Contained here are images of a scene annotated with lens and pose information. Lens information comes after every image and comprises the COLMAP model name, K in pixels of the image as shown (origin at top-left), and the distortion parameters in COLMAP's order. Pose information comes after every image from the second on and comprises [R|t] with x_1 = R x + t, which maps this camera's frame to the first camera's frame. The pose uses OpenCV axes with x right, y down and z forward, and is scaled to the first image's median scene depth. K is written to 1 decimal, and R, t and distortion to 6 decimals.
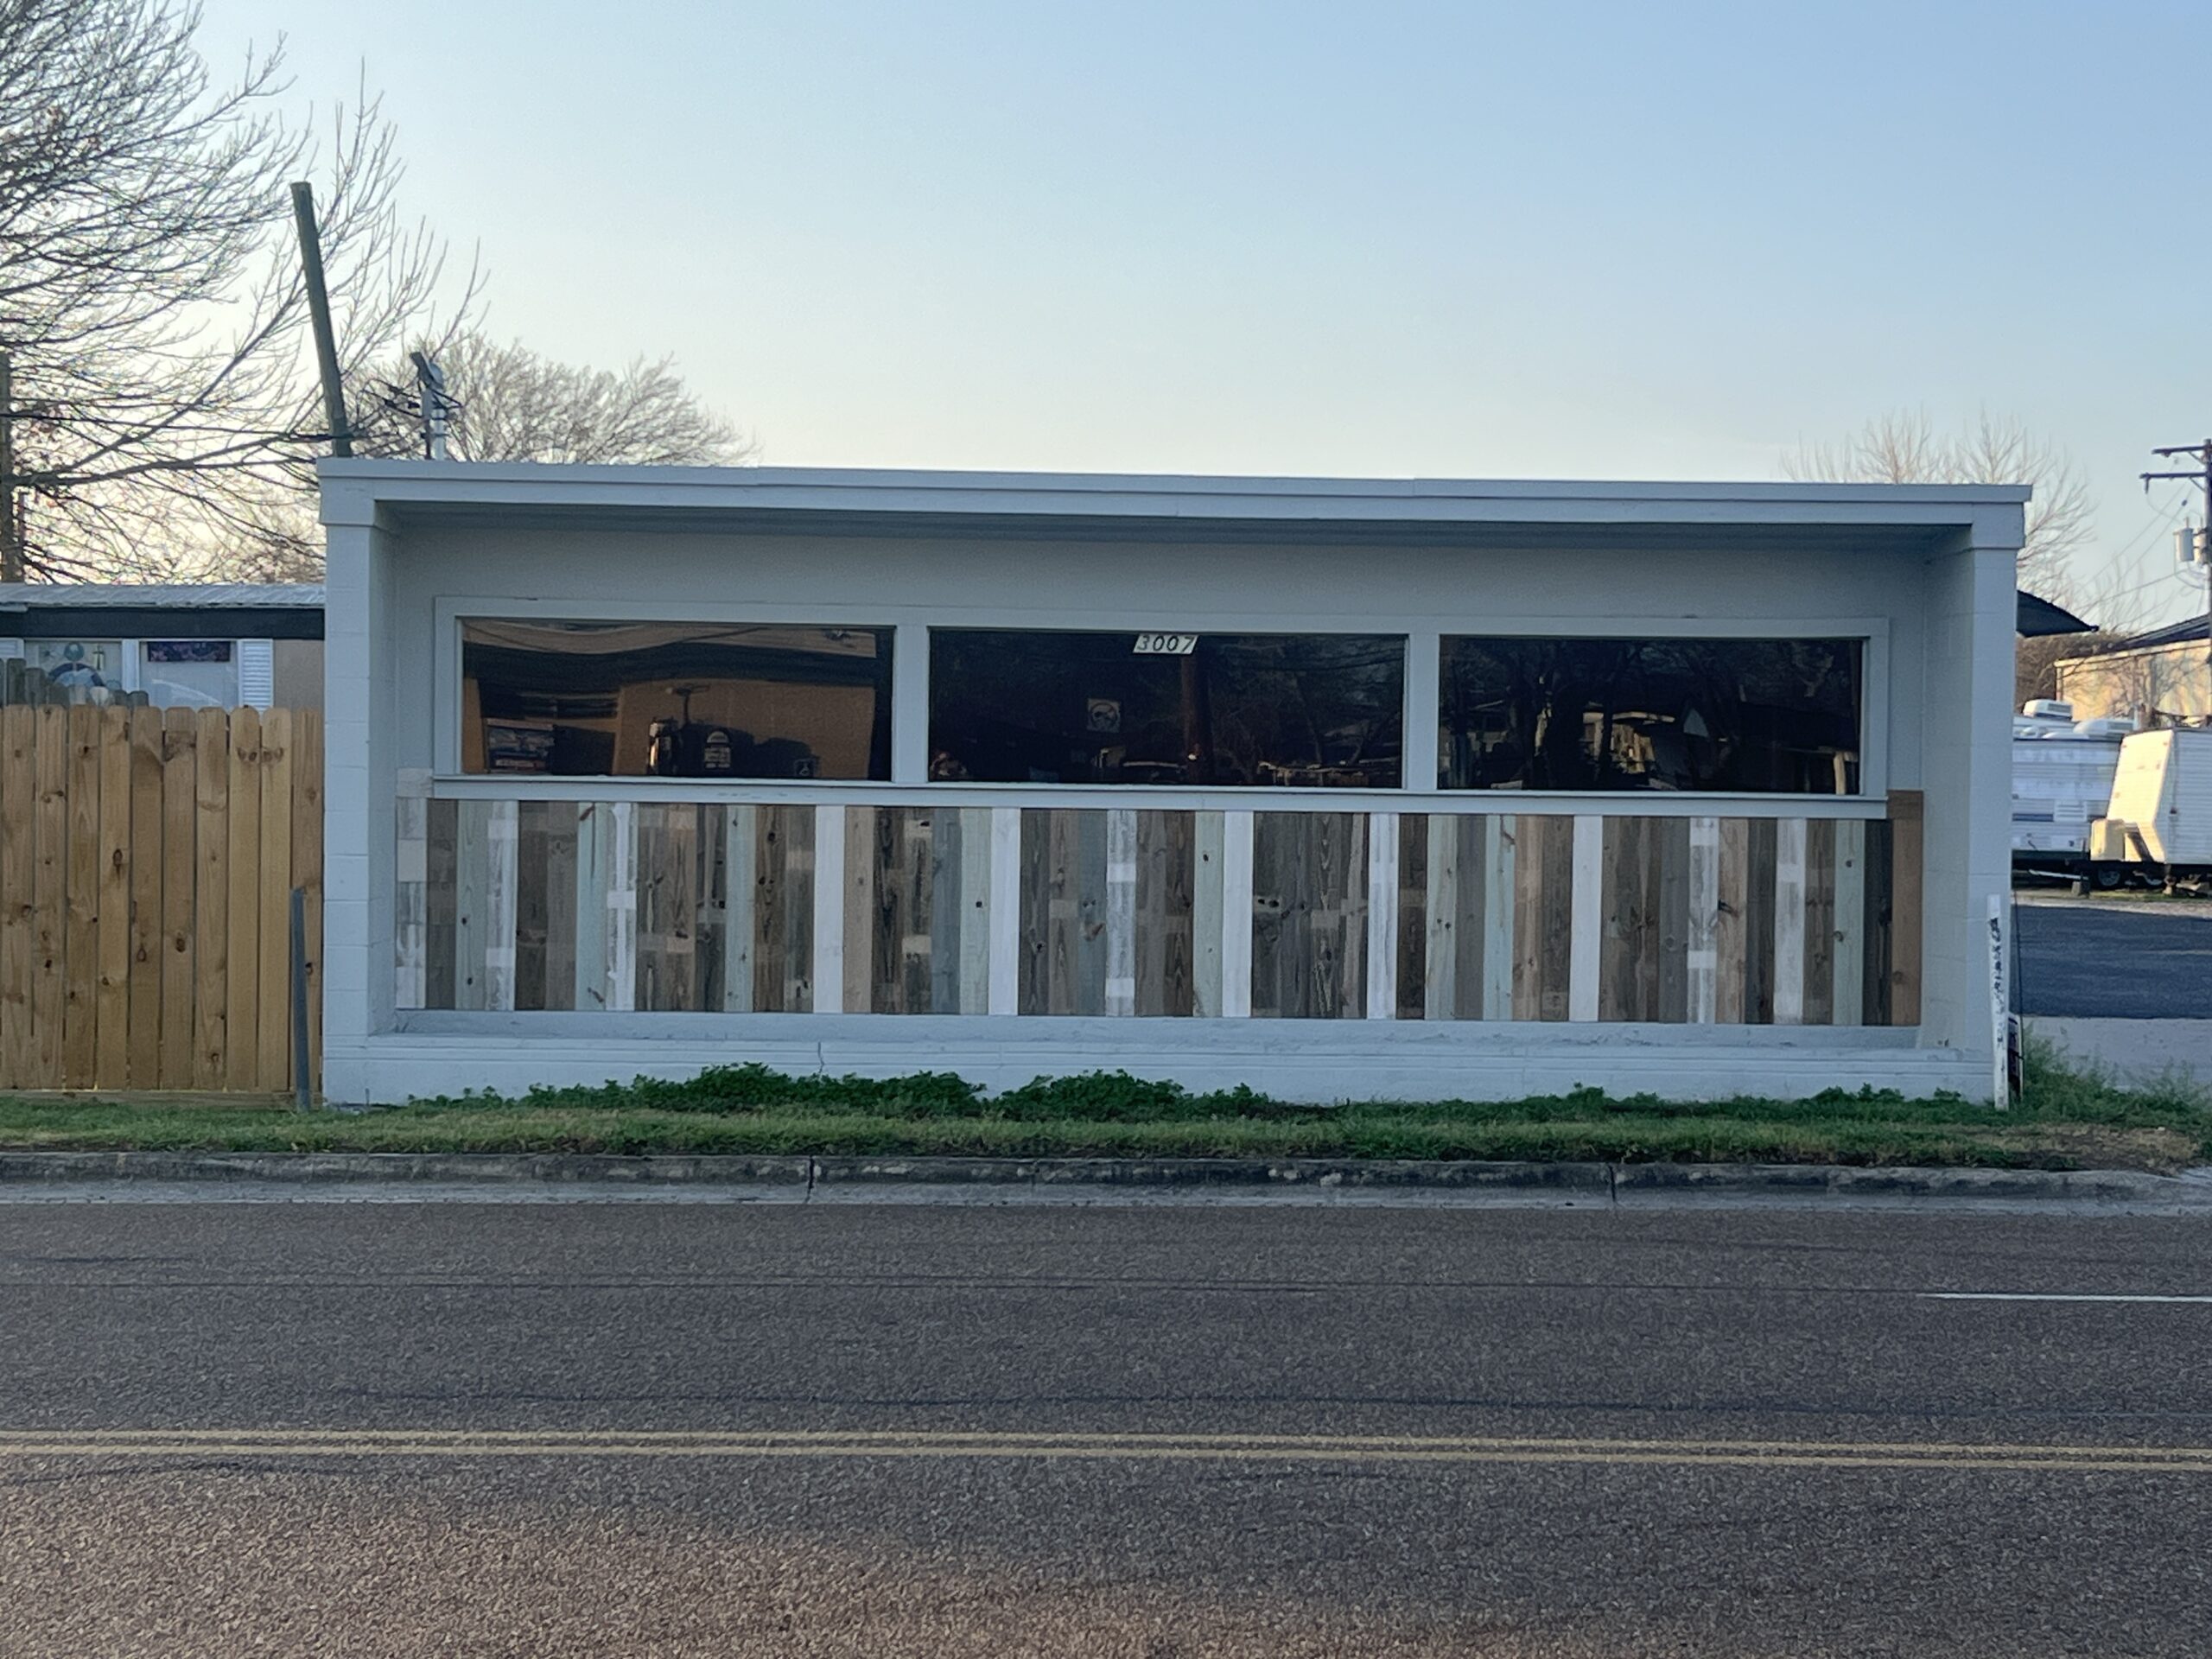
lens RADIAL K [[3822.0, 0, 1106.0], [0, 3822.0, 829.5], [0, 0, 1]] dist [0.230744, -0.849334]
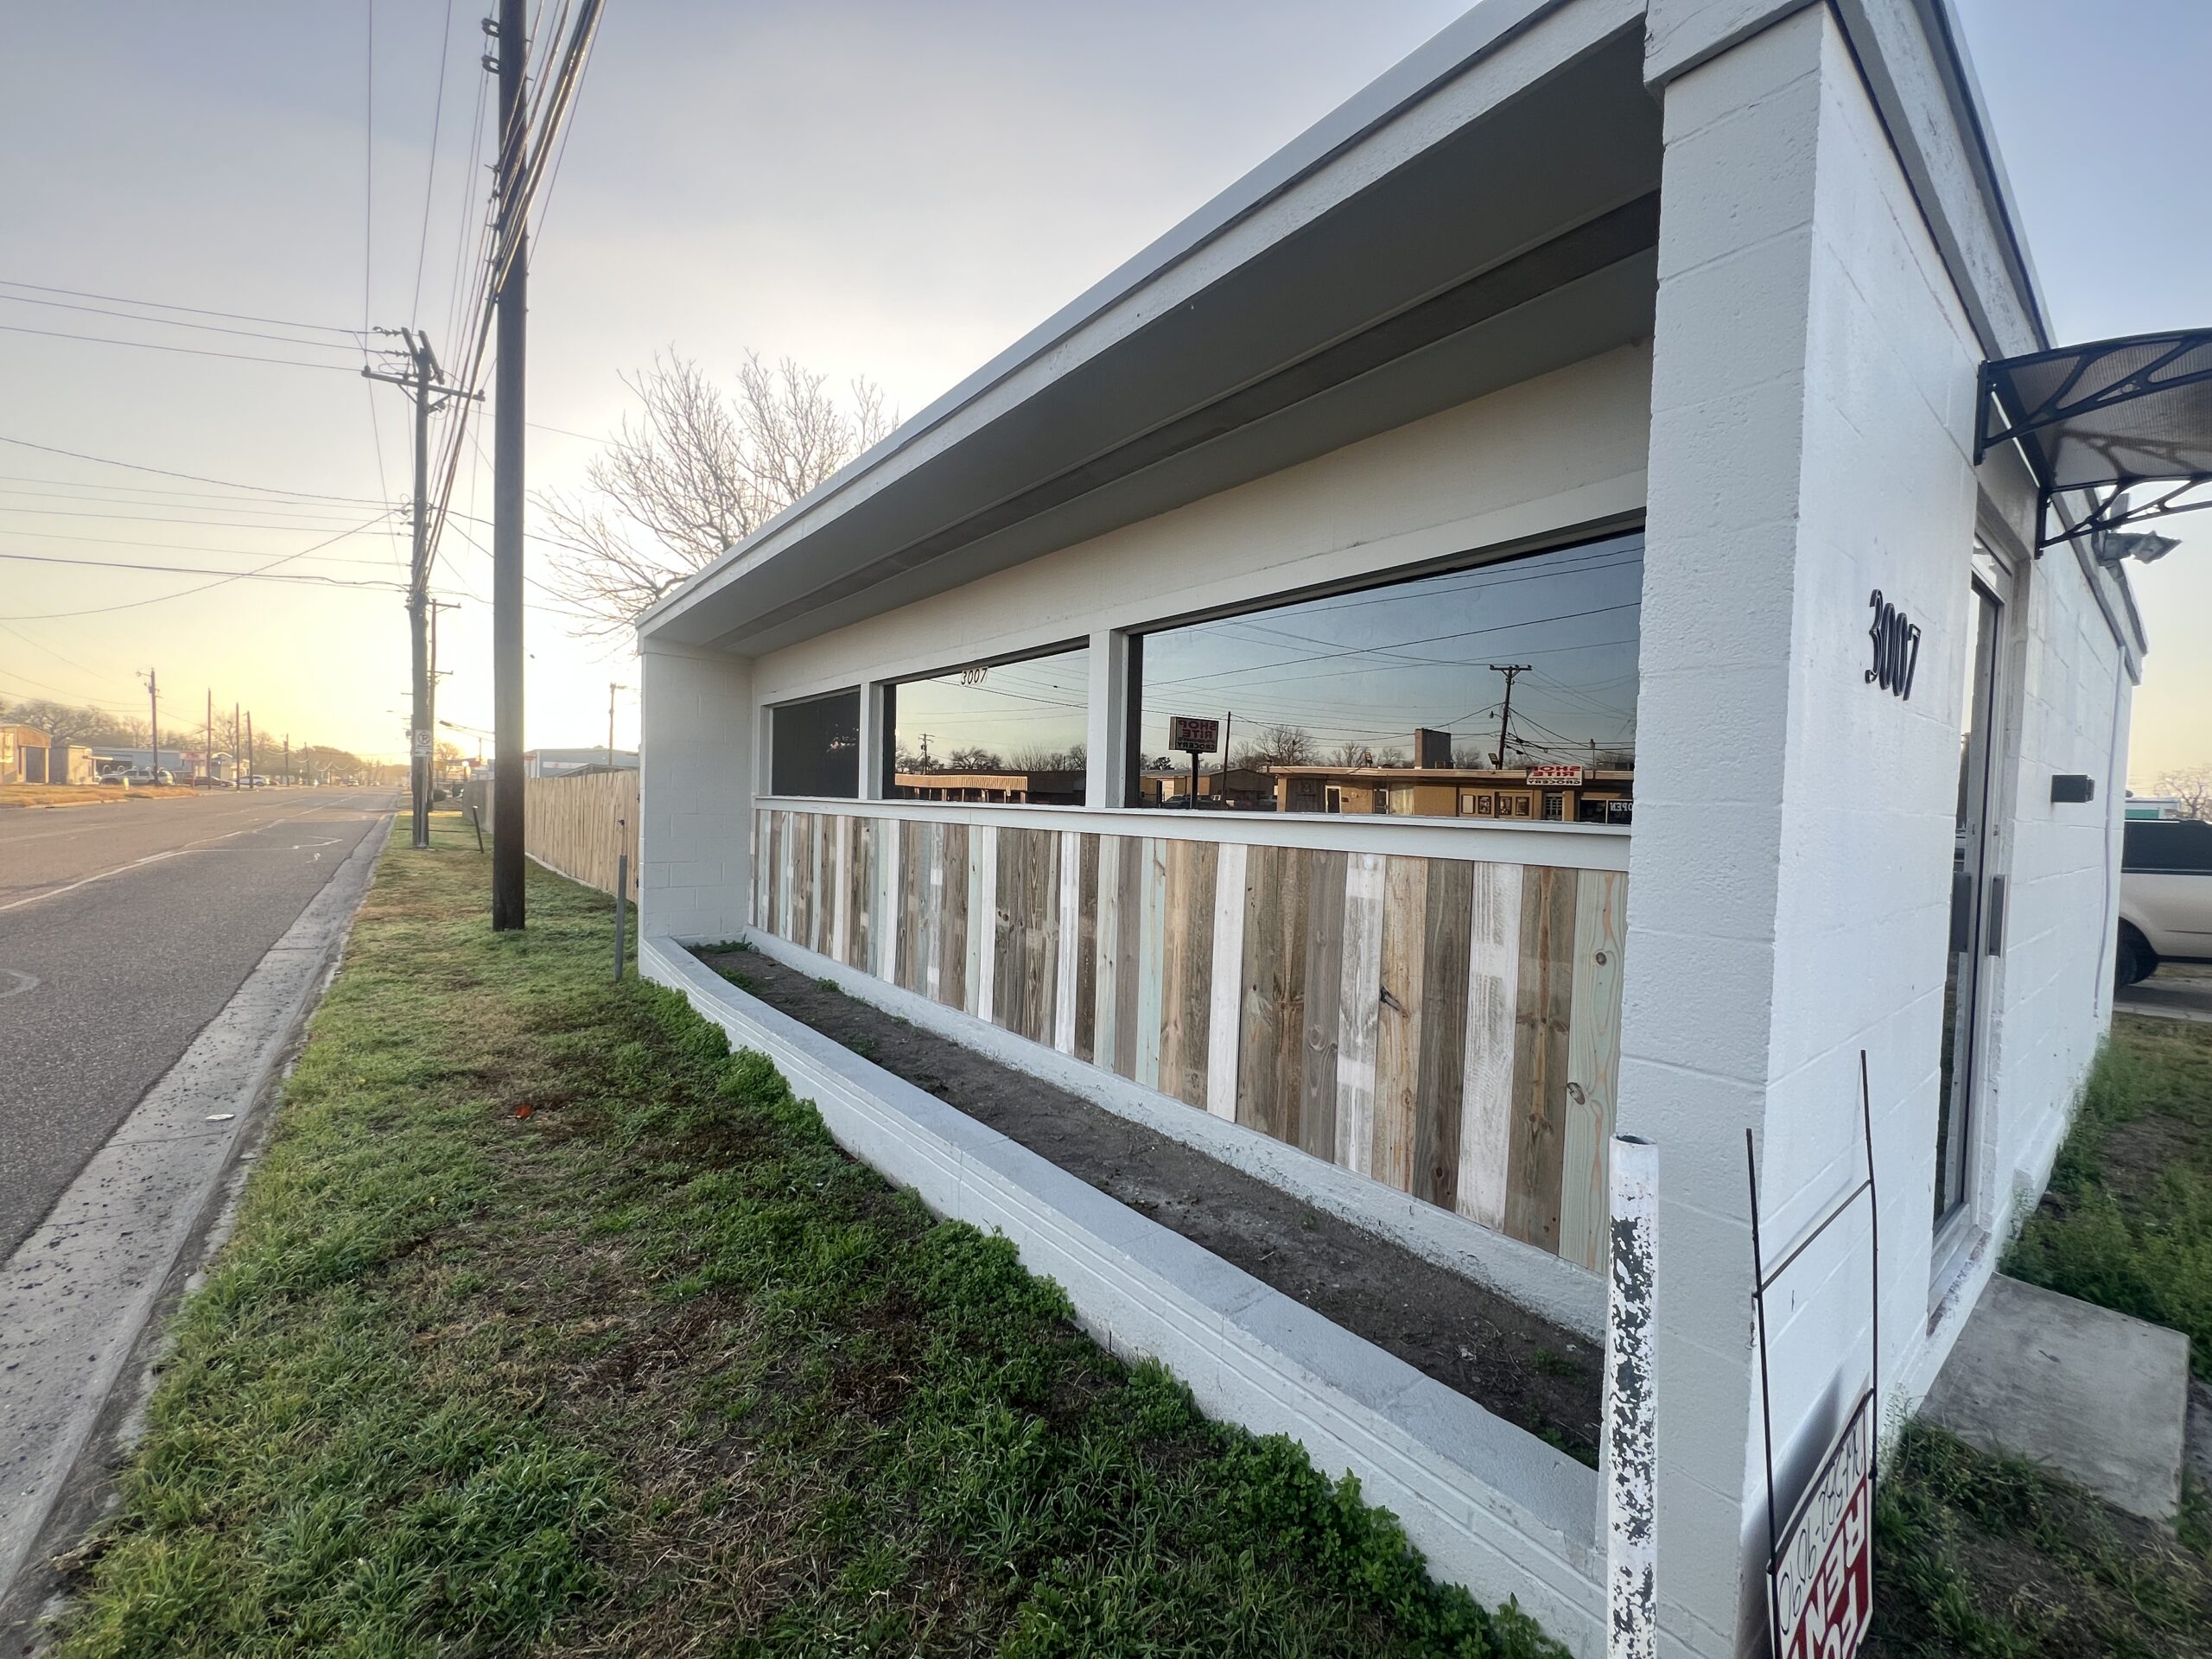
lens RADIAL K [[881.0, 0, 1106.0], [0, 881.0, 829.5], [0, 0, 1]] dist [-0.000250, -0.000056]
pose [[0.587337, 0.026820, -0.808898, 0.249630], [-0.029959, 0.999486, 0.011386, -0.007656], [0.808788, 0.017547, 0.587838, 0.879218]]
